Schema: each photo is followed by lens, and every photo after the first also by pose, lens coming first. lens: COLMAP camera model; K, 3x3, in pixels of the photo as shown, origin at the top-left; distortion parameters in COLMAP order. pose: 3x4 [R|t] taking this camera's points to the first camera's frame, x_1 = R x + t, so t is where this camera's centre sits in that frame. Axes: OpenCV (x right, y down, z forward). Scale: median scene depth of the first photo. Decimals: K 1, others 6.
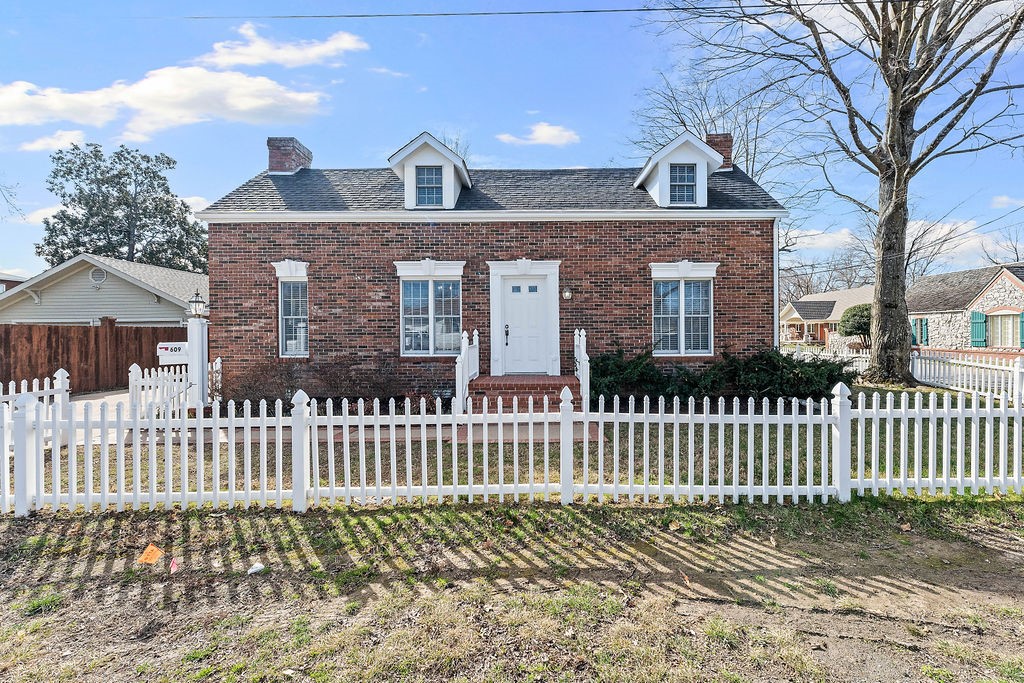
lens RADIAL K [[410.1, 0, 512.1], [0, 410.1, 339.4], [0, 0, 1]] dist [-0.002065, 0.000033]
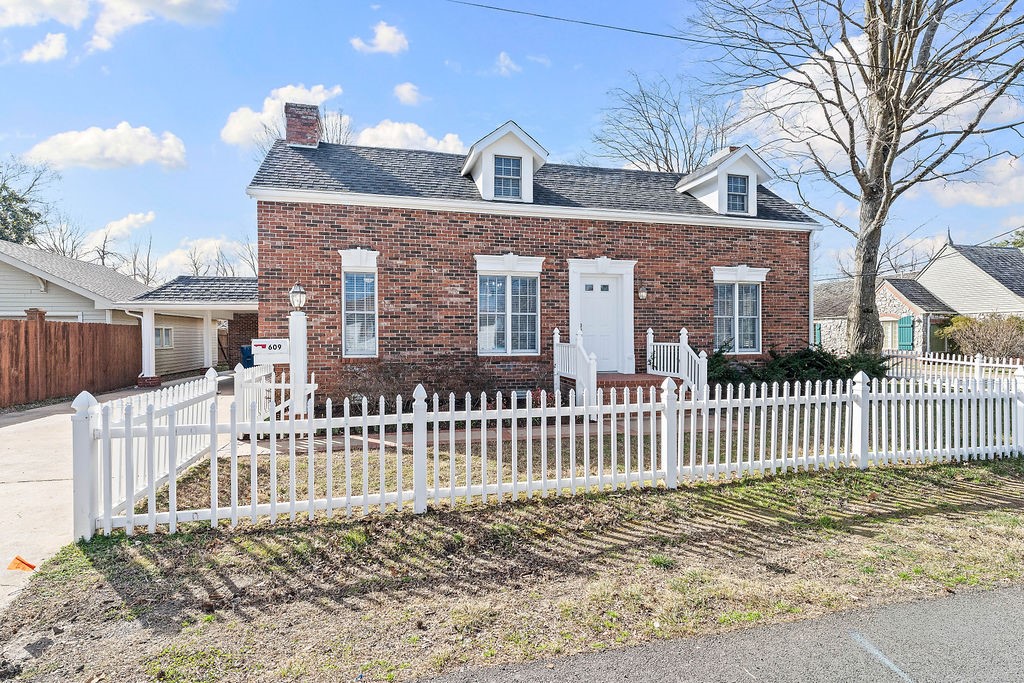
lens RADIAL K [[450.8, 0, 511.6], [0, 450.8, 342.7], [0, 0, 1]] dist [-0.001957, 0.000111]
pose [[0.977326, 0.001233, 0.211739, -0.416954], [-0.001395, 0.999999, 0.000617, 0.010911], [-0.211738, -0.000898, 0.977326, -0.028342]]
